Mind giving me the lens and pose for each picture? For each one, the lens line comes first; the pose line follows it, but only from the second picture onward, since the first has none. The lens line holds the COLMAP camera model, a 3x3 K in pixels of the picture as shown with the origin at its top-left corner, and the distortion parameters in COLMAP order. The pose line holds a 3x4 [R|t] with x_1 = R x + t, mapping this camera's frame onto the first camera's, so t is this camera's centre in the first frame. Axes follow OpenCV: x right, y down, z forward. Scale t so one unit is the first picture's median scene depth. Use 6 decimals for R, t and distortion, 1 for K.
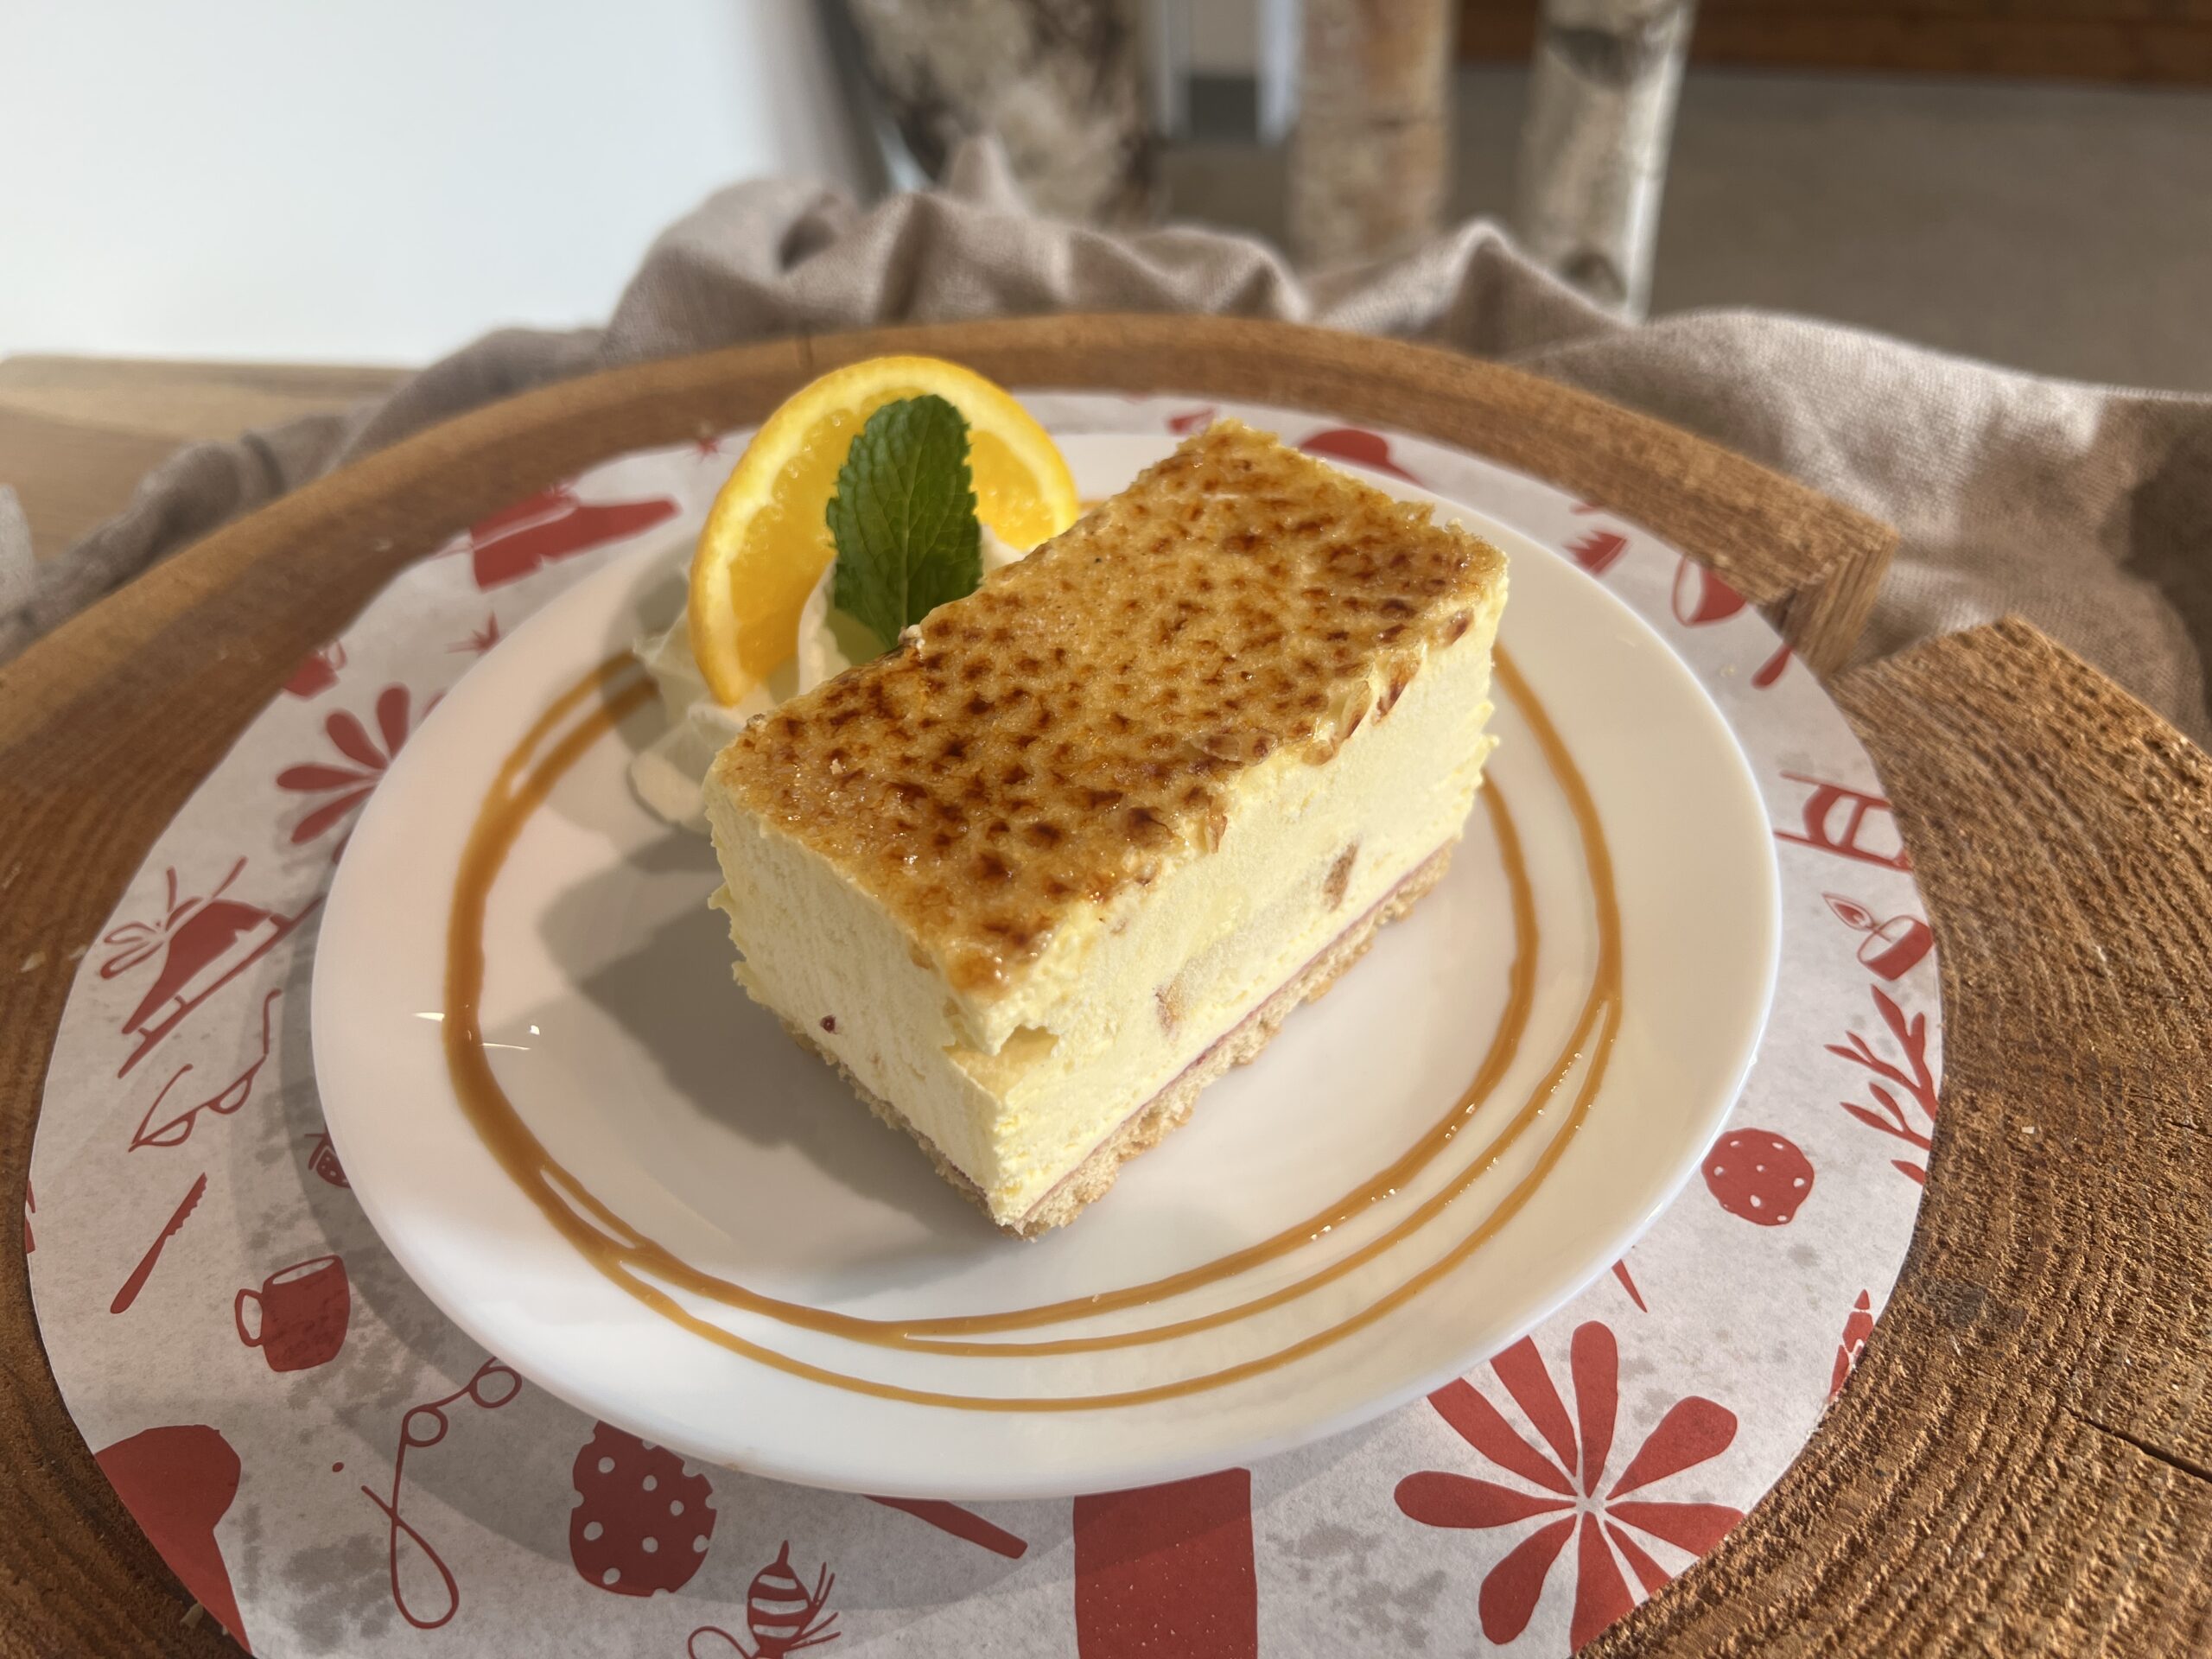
lens RADIAL K [[1742.9, 0, 1112.5], [0, 1742.9, 834.7], [0, 0, 1]] dist [-0.001857, -0.008333]
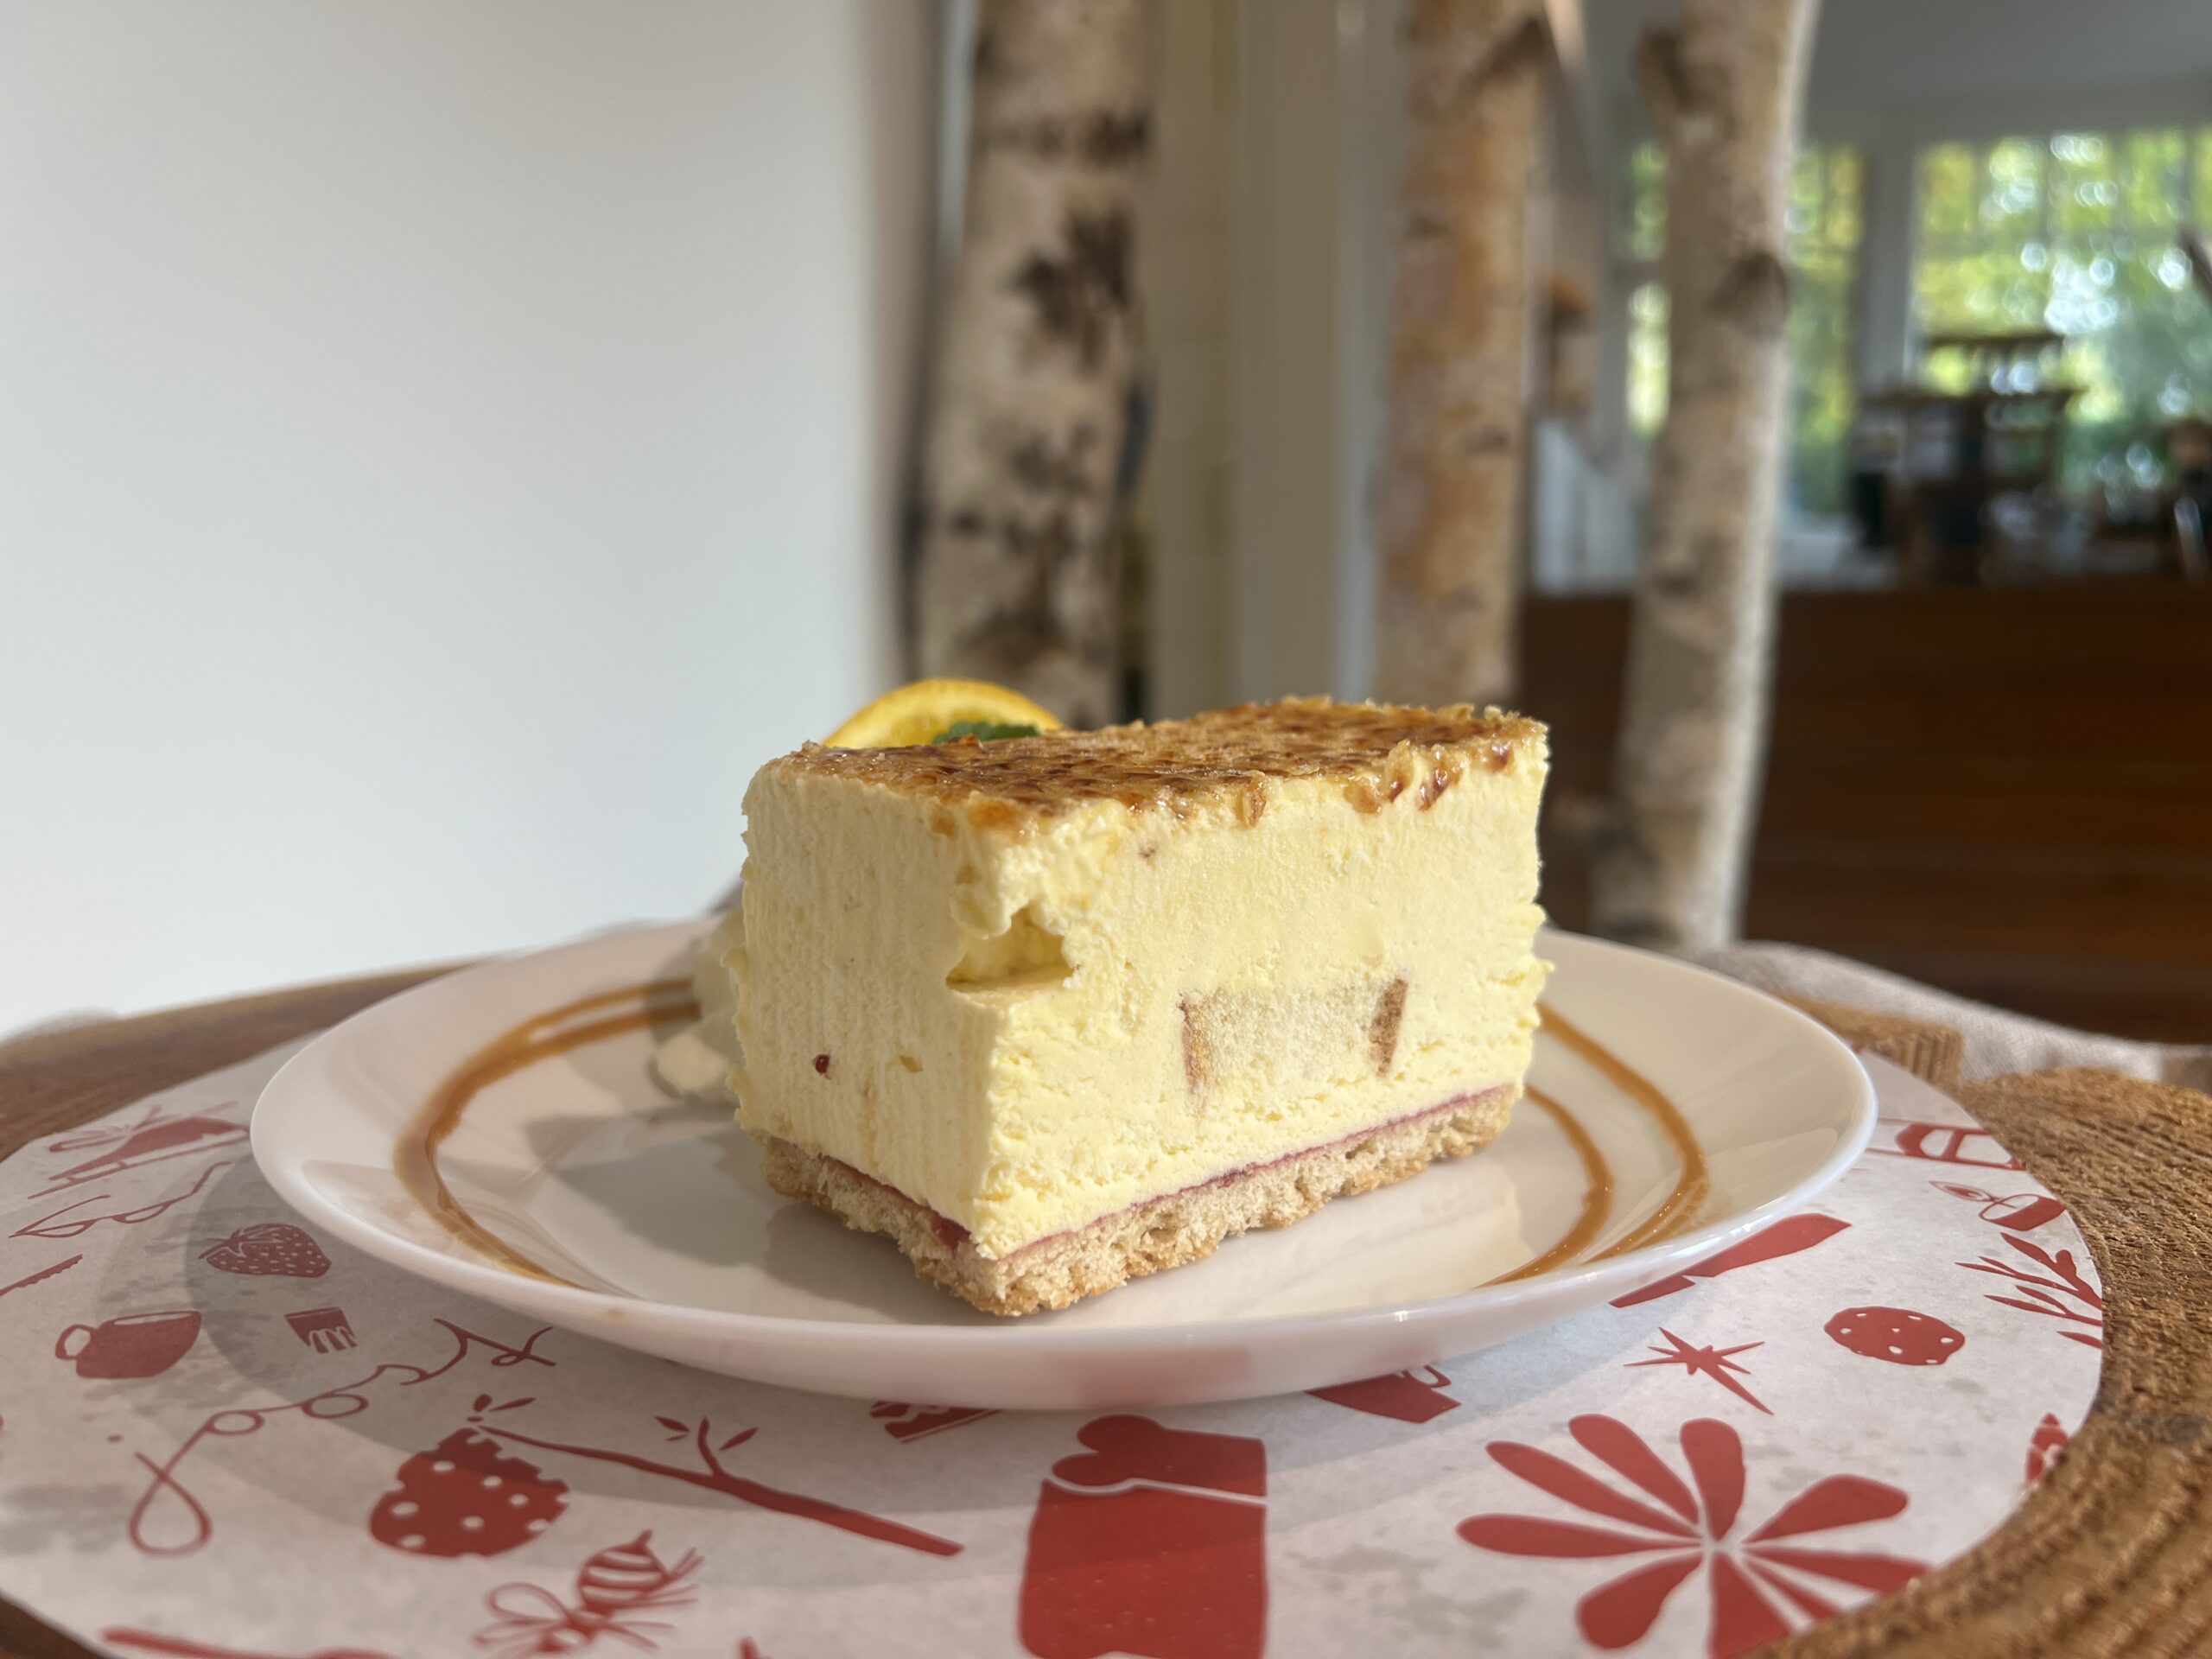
lens RADIAL K [[1742.9, 0, 1112.5], [0, 1742.9, 834.7], [0, 0, 1]] dist [-0.001857, -0.008333]
pose [[0.996093, 0.063284, -0.061595, 0.038100], [-0.087392, 0.806745, -0.584401, 0.545867], [0.012708, 0.587501, 0.809124, 0.196669]]
